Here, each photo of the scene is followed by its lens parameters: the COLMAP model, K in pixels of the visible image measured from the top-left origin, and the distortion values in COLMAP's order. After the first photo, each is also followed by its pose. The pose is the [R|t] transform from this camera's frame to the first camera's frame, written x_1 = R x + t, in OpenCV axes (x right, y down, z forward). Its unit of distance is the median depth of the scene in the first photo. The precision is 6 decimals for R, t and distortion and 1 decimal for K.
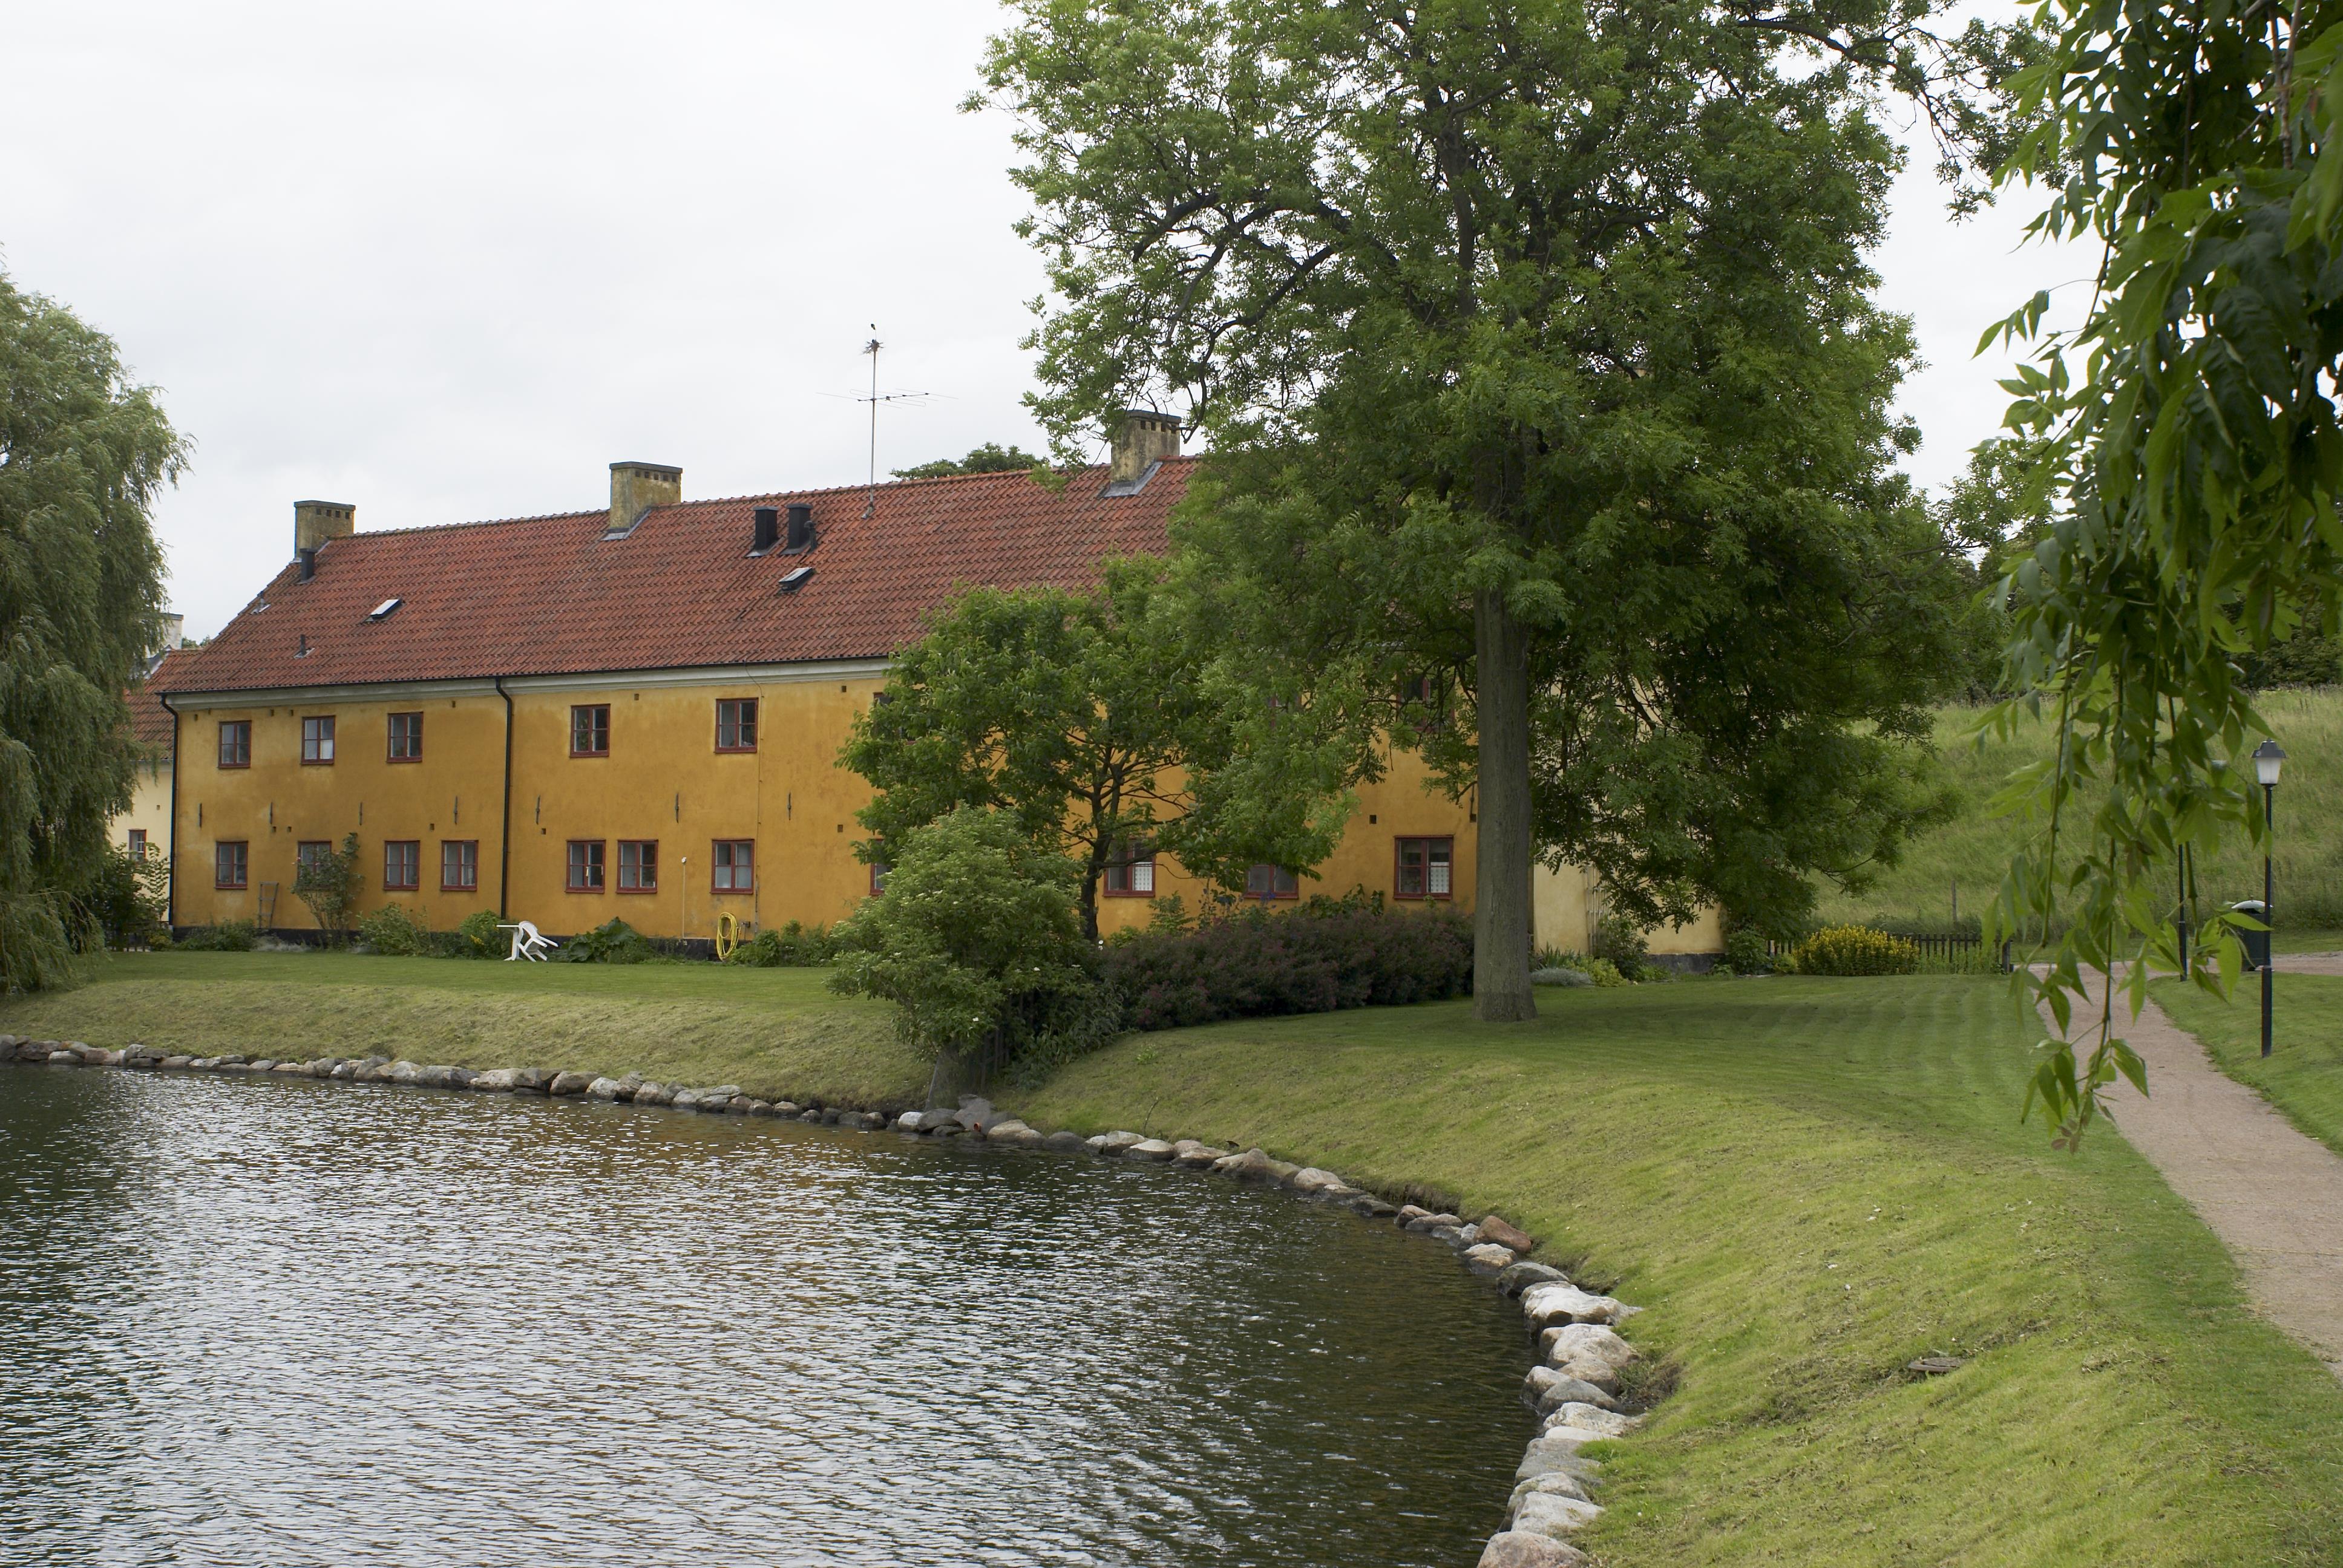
lens RADIAL K [[3609.7, 0, 1170.8], [0, 3609.7, 812.0], [0, 0, 1]] dist [-0.089104, 0.053563]
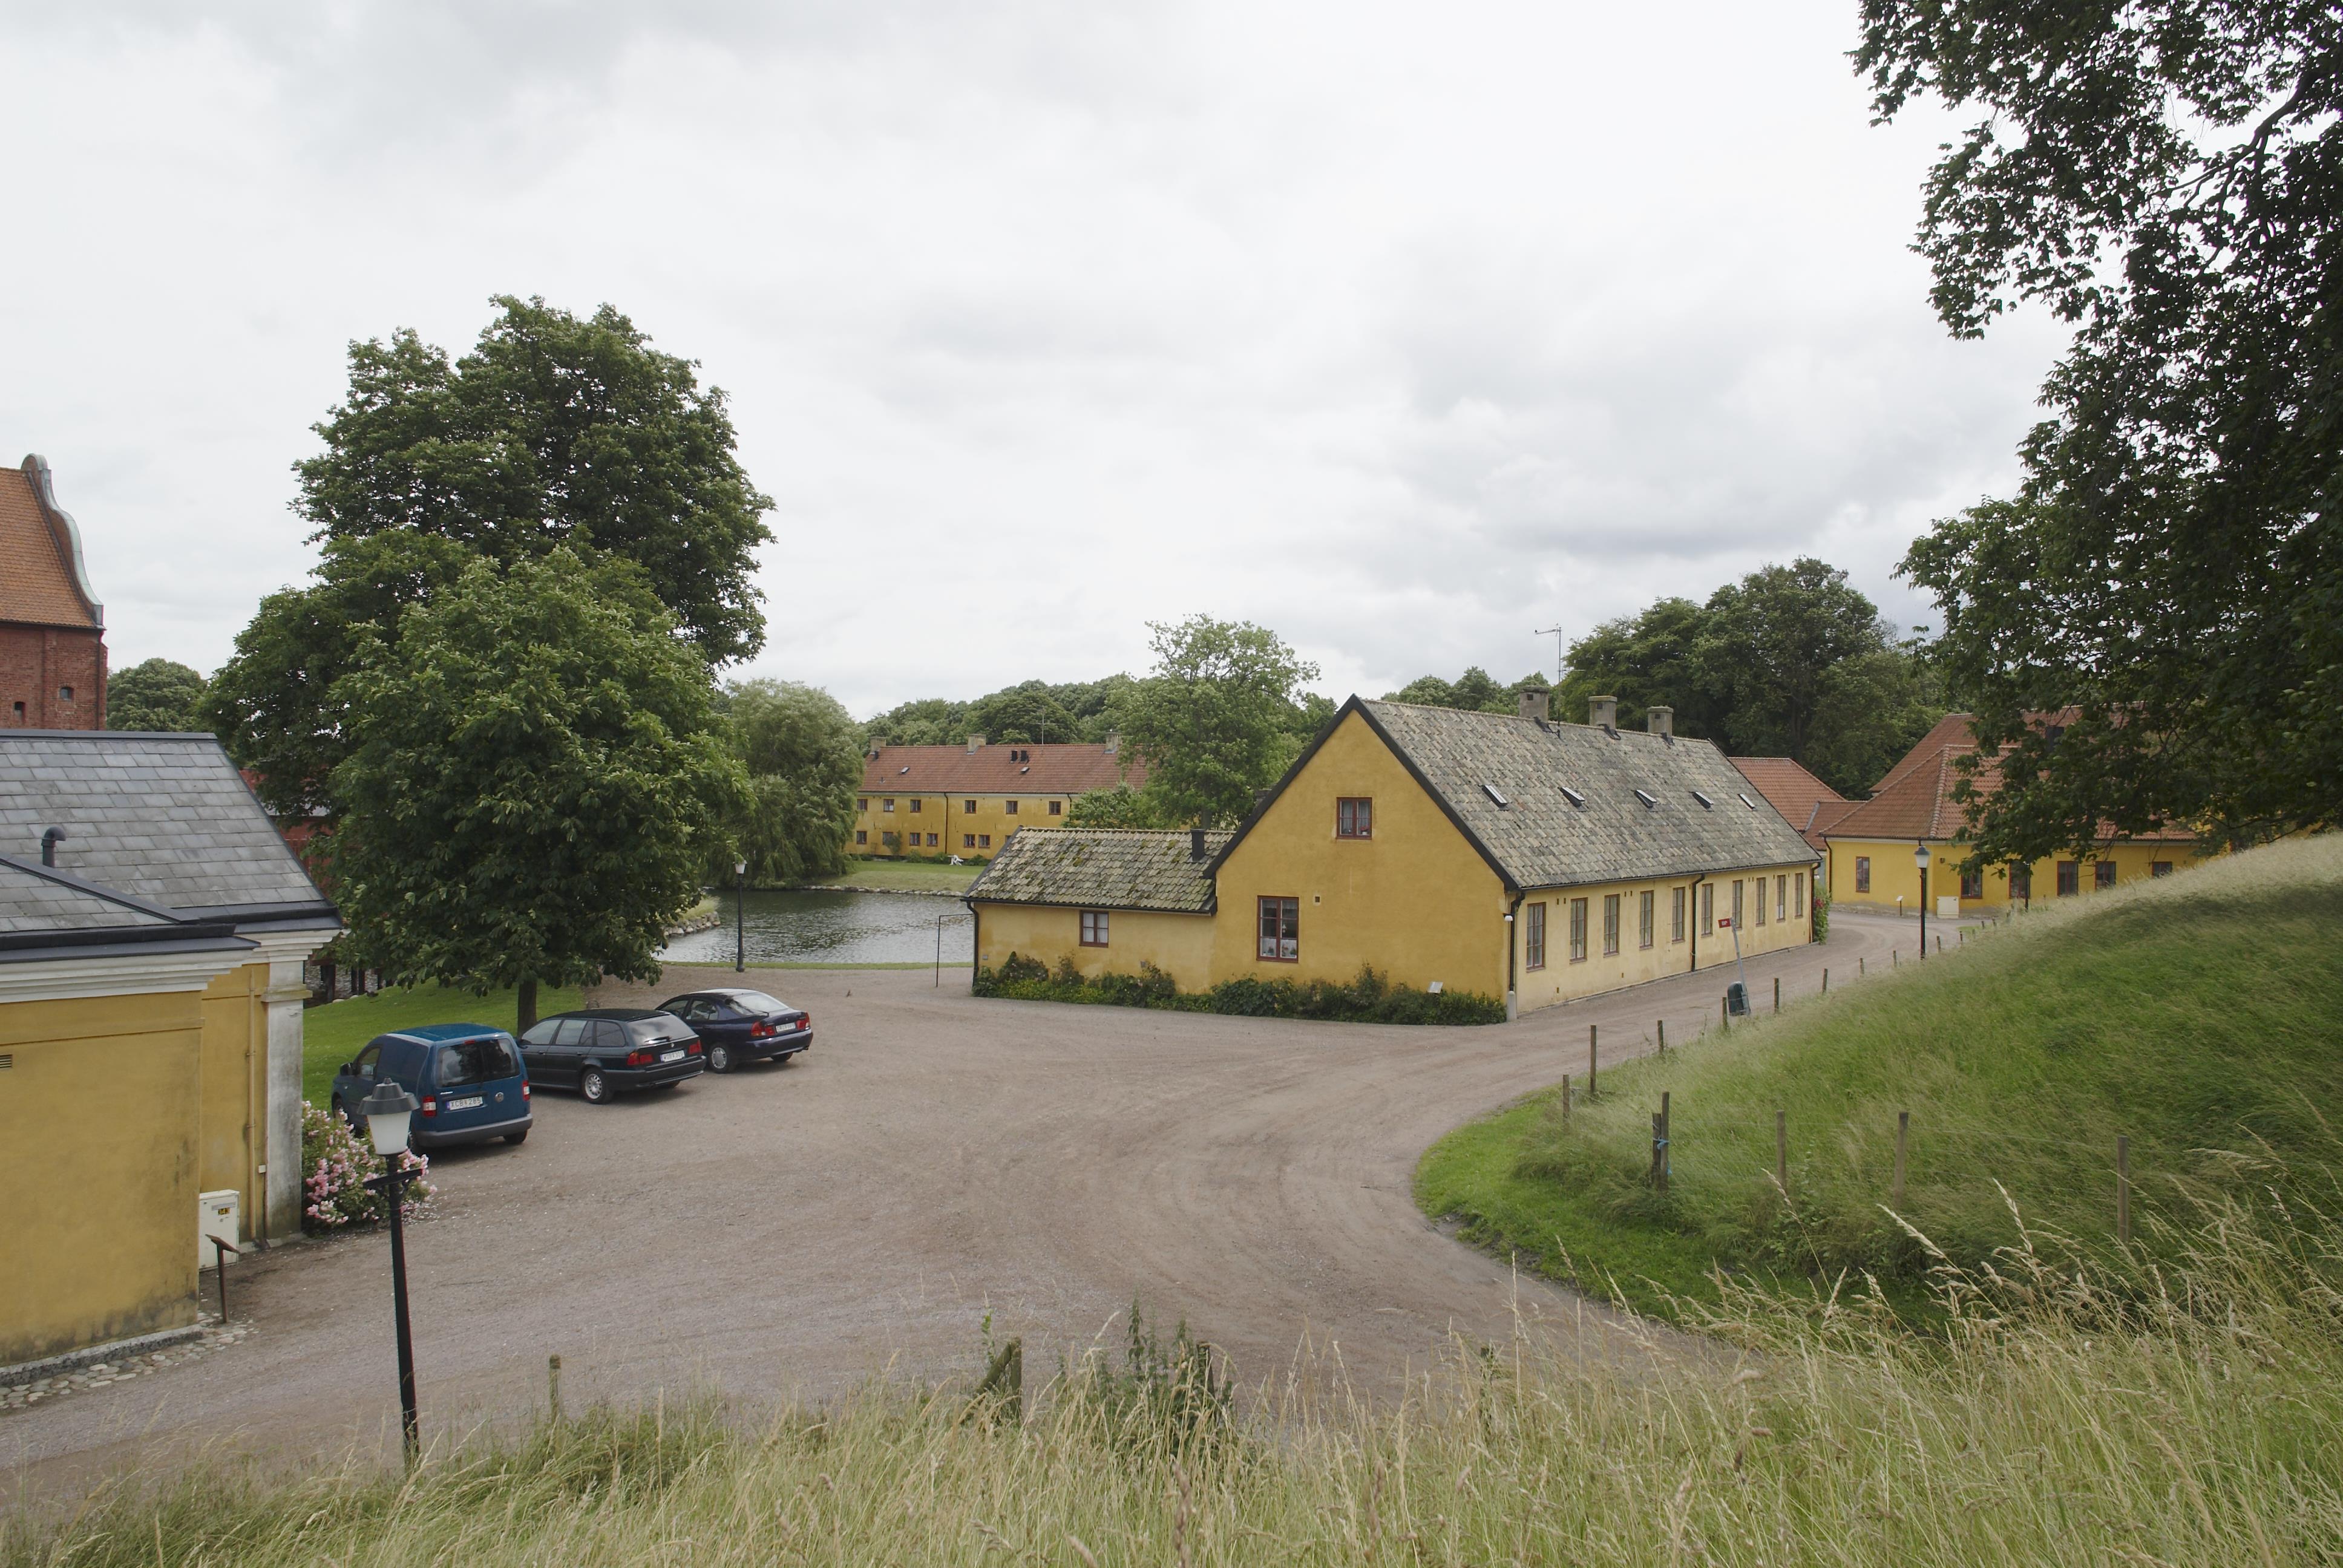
lens RADIAL K [[1737.4, 0, 1185.4], [0, 1737.4, 790.6], [0, 0, 1]] dist [-0.080701, 0.051948]
pose [[0.994627, 0.005186, 0.103393, -0.124431], [-0.007105, 0.999809, 0.018198, -0.077714], [-0.103279, -0.018835, 0.994474, -0.939907]]
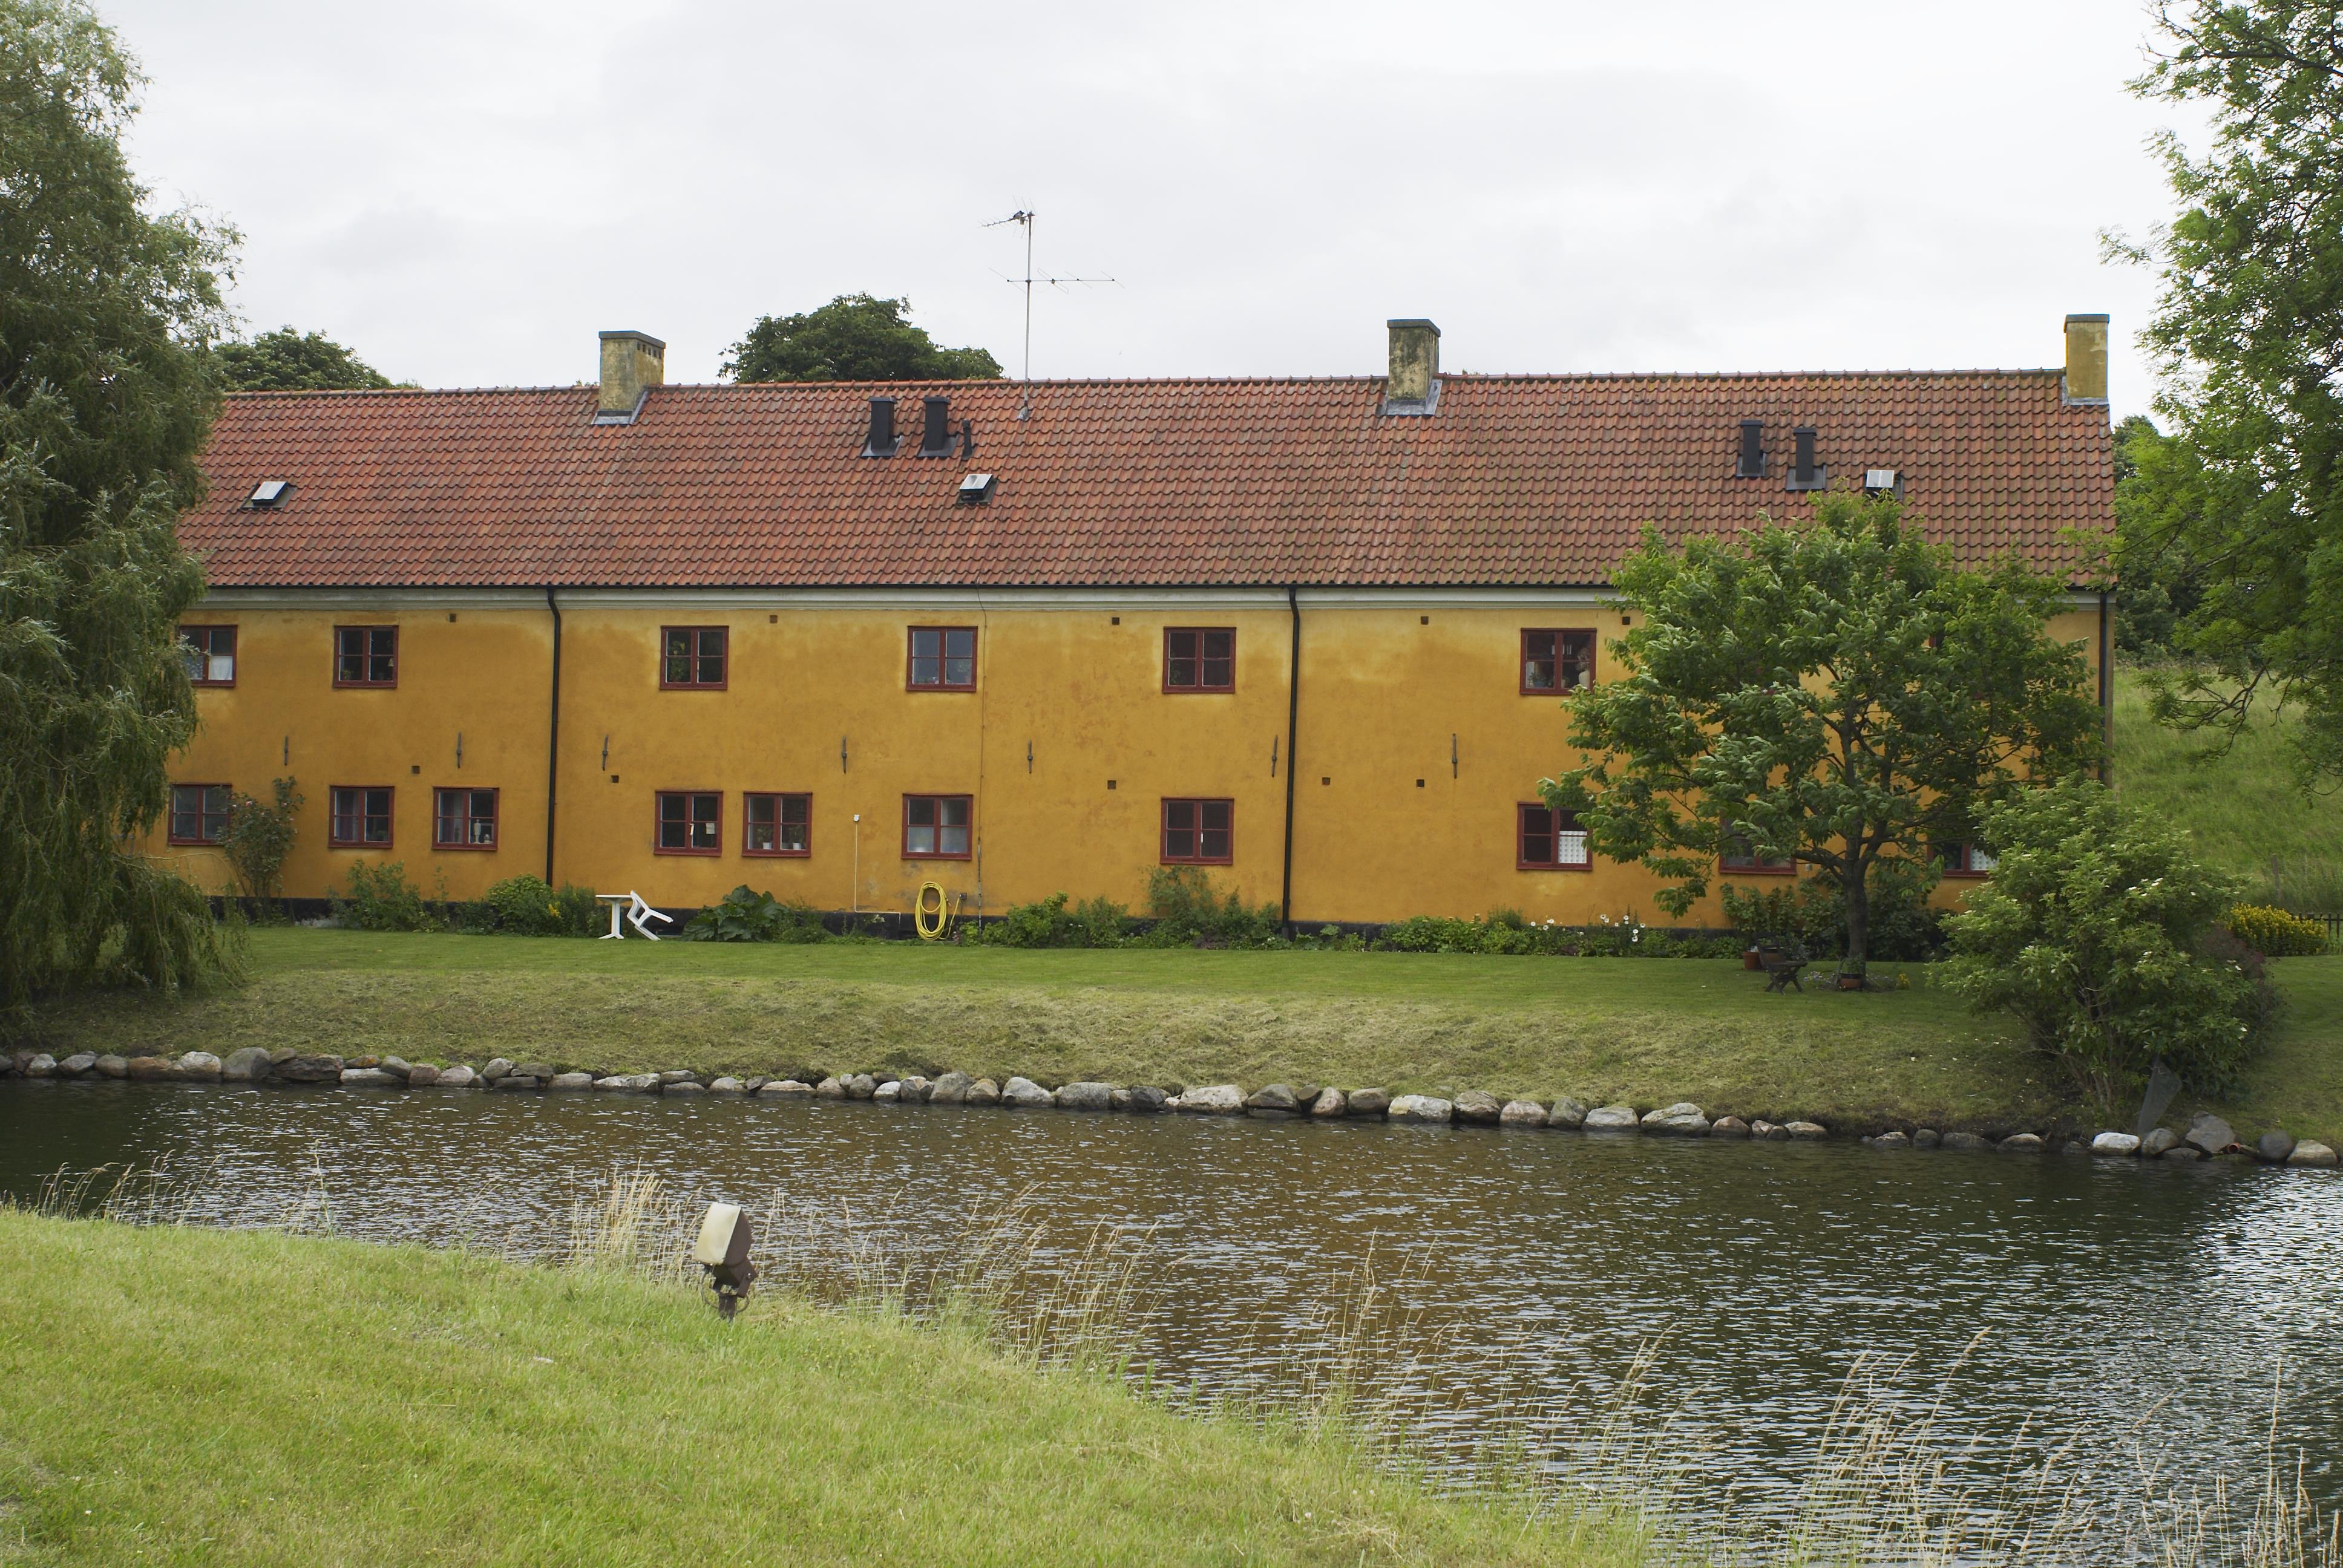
lens RADIAL K [[3609.7, 0, 1170.8], [0, 3609.7, 812.0], [0, 0, 1]] dist [-0.089104, 0.053563]
pose [[0.892661, 0.012466, 0.450556, -0.436468], [-0.020346, 0.999713, 0.012649, -0.000097], [-0.450269, -0.020458, 0.892658, 0.220386]]
